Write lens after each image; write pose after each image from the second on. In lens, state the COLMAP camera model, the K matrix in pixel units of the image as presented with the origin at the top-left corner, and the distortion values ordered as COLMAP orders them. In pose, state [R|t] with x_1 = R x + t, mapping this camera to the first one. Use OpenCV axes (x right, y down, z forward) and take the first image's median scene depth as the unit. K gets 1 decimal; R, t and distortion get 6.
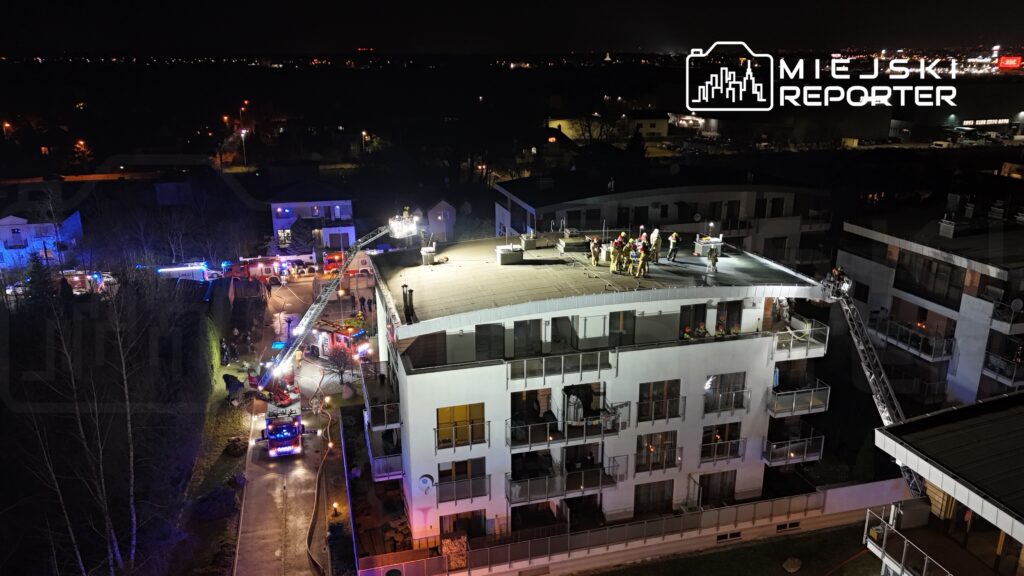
lens RADIAL K [[743.5, 0, 512.0], [0, 743.5, 288.0], [0, 0, 1]] dist [0.105240, -0.120194]
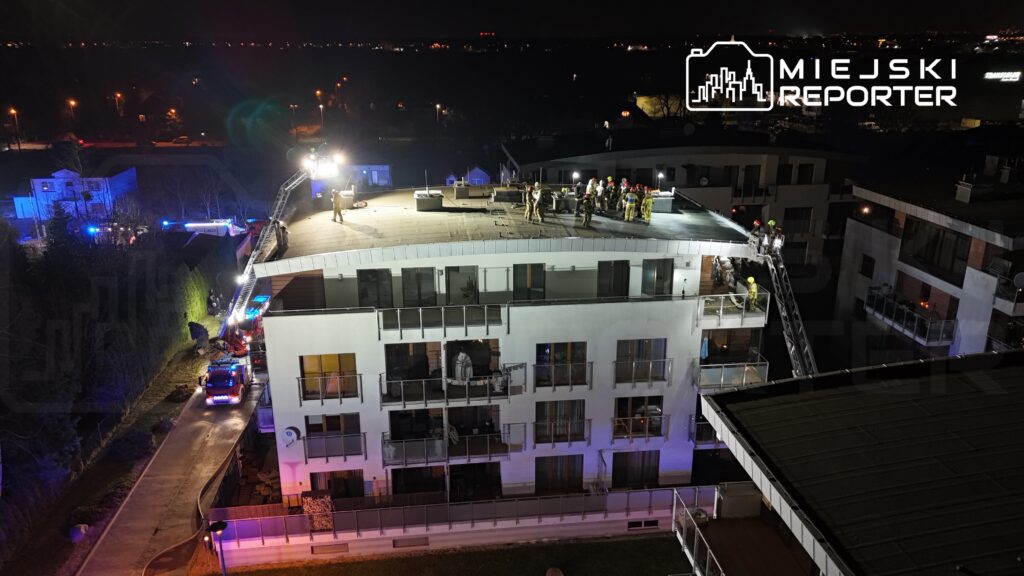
lens RADIAL K [[743.5, 0, 512.0], [0, 743.5, 288.0], [0, 0, 1]] dist [0.105240, -0.120194]
pose [[0.988192, 0.047667, -0.145619, 0.247528], [-0.044961, 0.998750, 0.021820, 0.039740], [0.146477, -0.015015, 0.989100, 0.107426]]
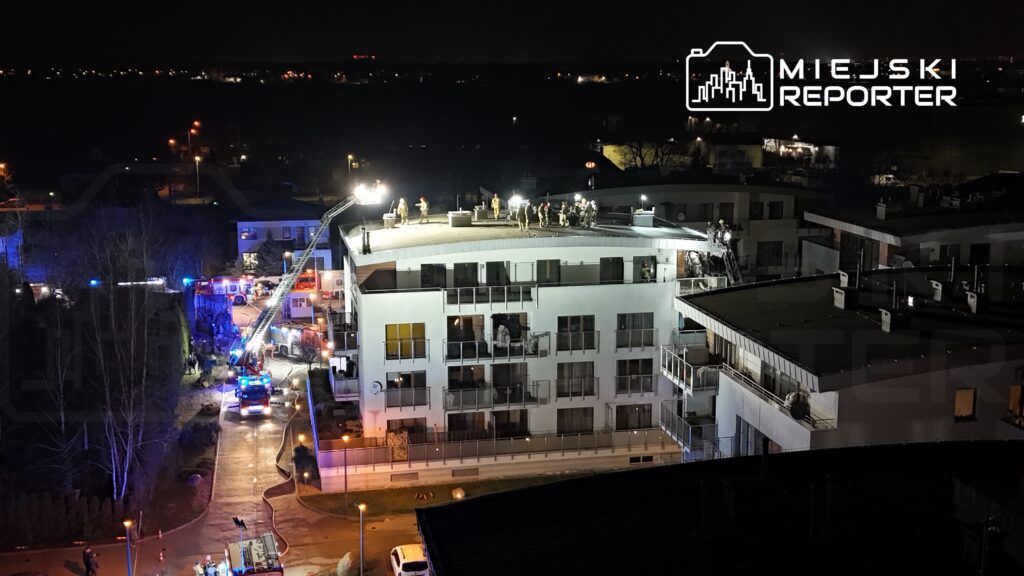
lens RADIAL K [[1171.5, 0, 512.0], [0, 1171.5, 288.0], [0, 0, 1]] dist [0.154554, -0.041795]
pose [[0.998118, 0.011882, -0.060163, 0.193543], [-0.018647, 0.993402, -0.113160, 0.272910], [0.058421, 0.114069, 0.991754, -0.797825]]
